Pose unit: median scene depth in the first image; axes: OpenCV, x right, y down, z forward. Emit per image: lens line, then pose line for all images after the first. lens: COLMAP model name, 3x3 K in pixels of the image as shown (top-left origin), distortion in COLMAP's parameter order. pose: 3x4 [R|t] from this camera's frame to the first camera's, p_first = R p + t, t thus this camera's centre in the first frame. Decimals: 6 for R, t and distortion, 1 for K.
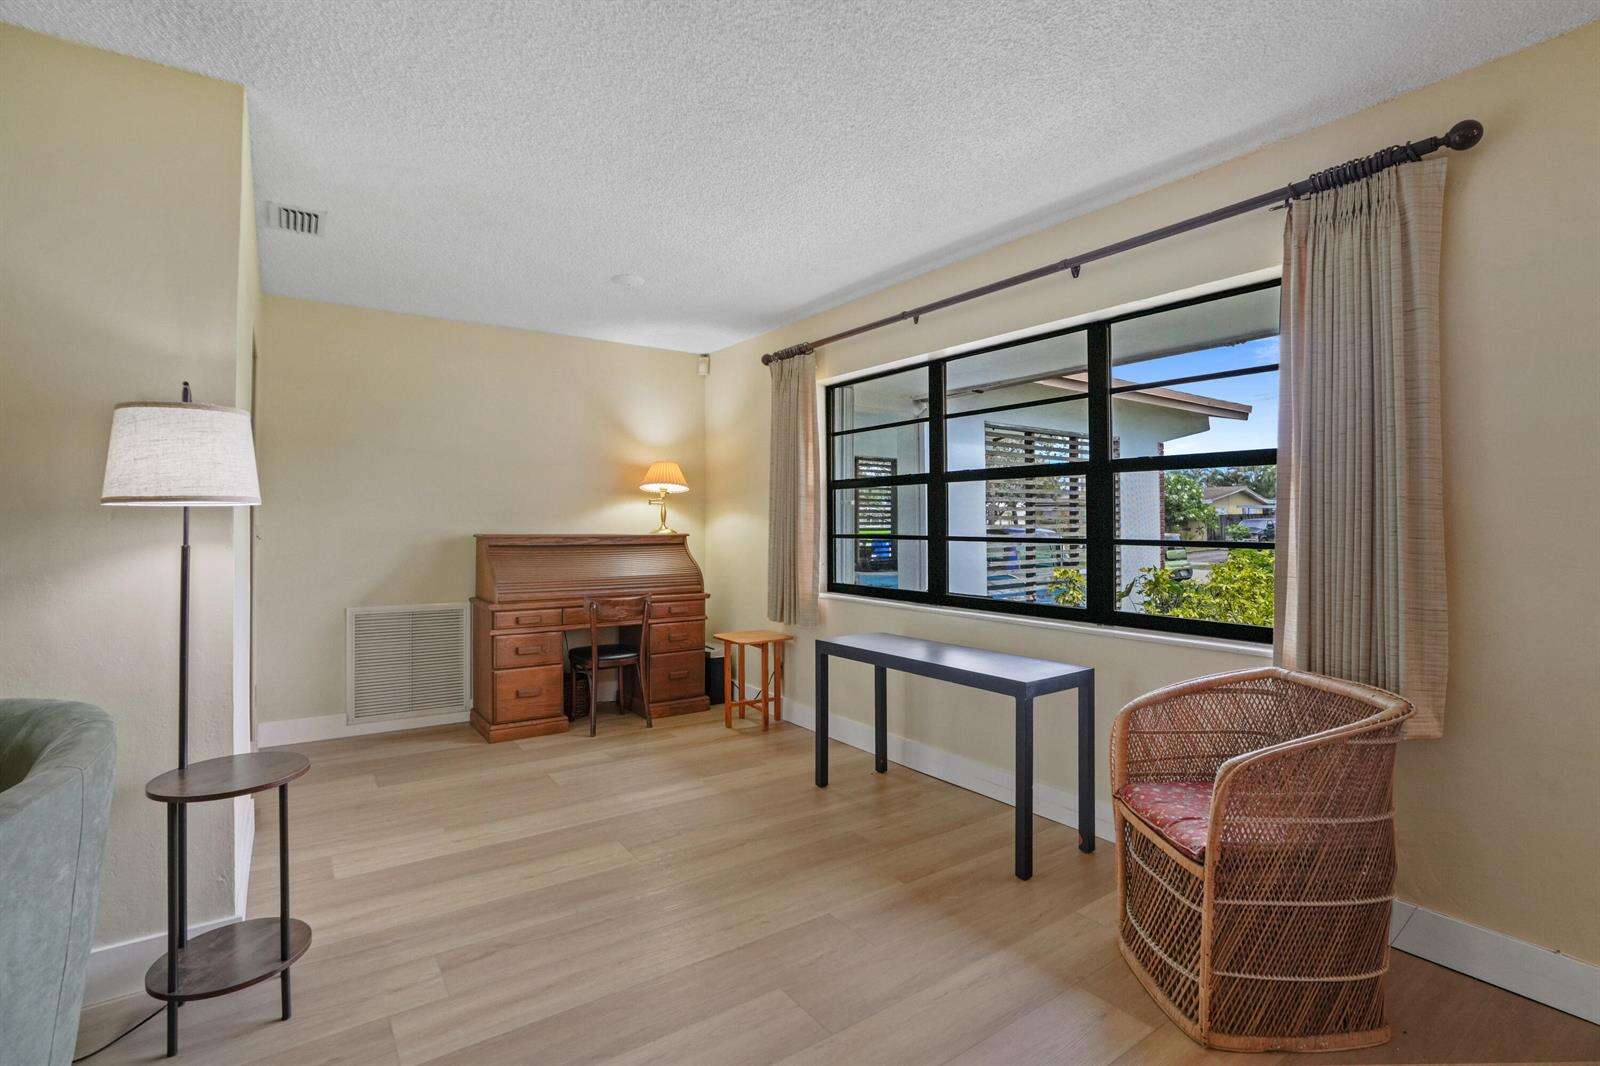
lens RADIAL K [[748.3, 0, 809.6], [0, 748.3, 508.0], [0, 0, 1]] dist [-0.066952, 0.023218]
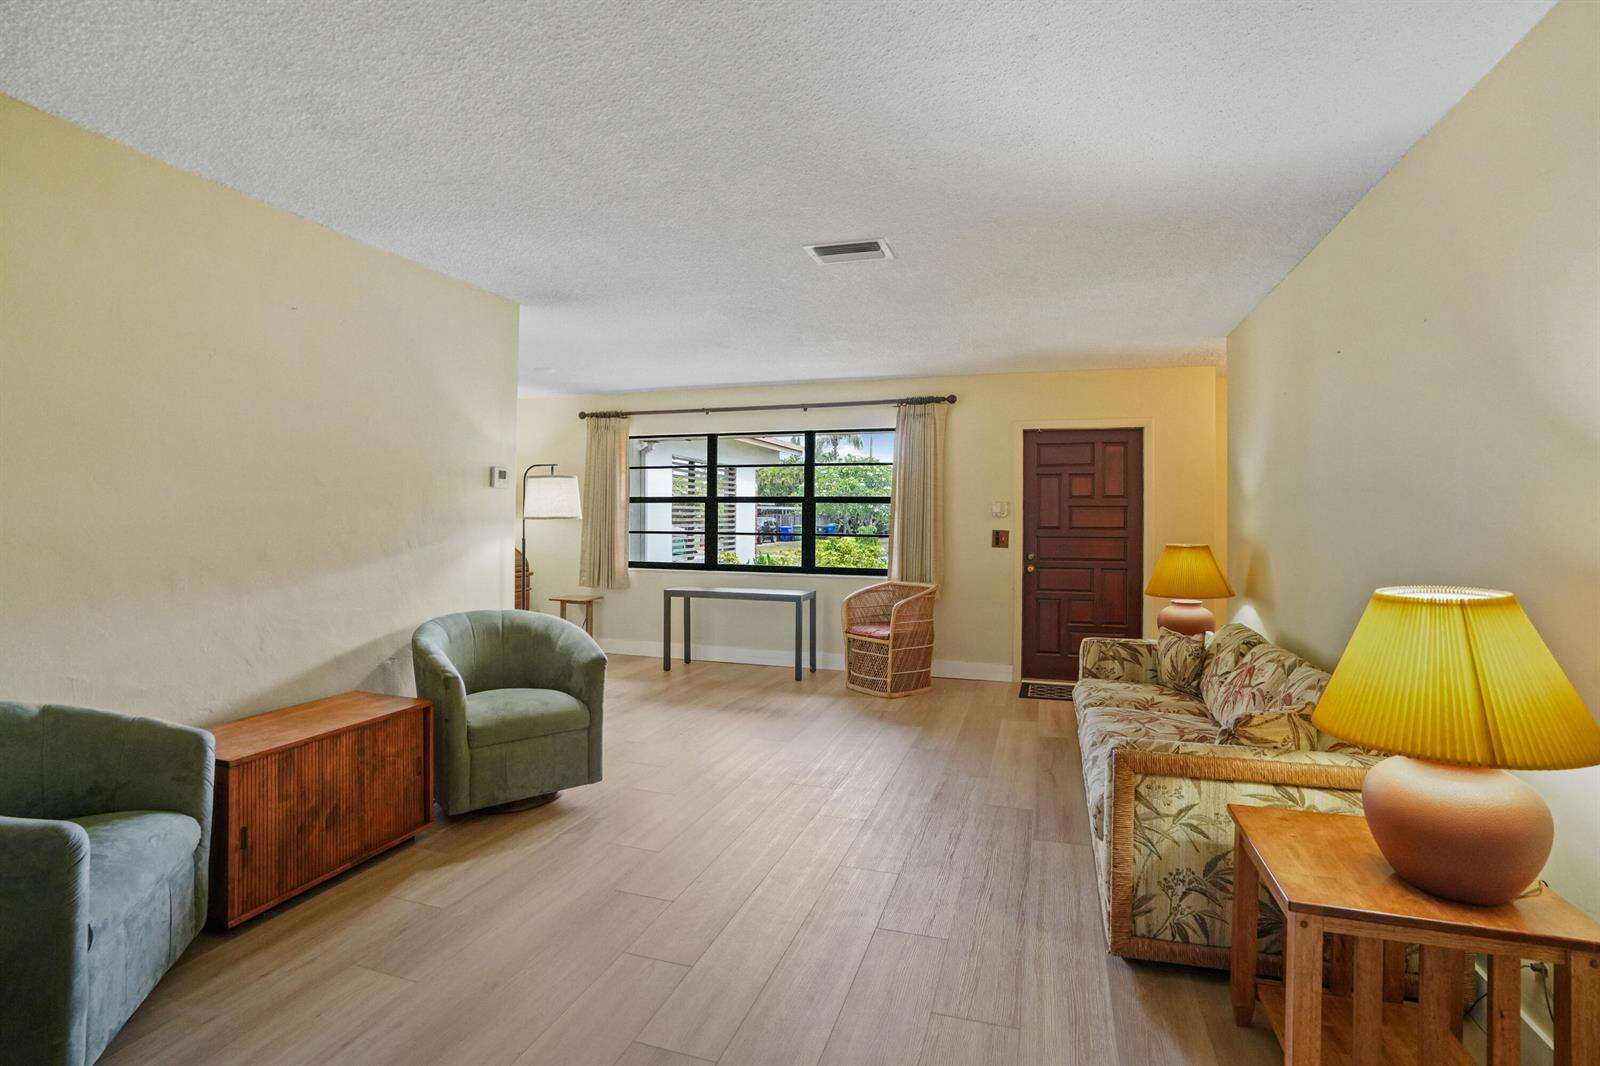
lens RADIAL K [[748.3, 0, 786.5], [0, 748.3, 523.4], [0, 0, 1]] dist [-0.066952, 0.023218]
pose [[0.815231, 0.004525, 0.579119, -1.231451], [-0.020223, 0.999582, 0.020657, -0.040226], [-0.578783, -0.028552, 0.814981, -0.980014]]
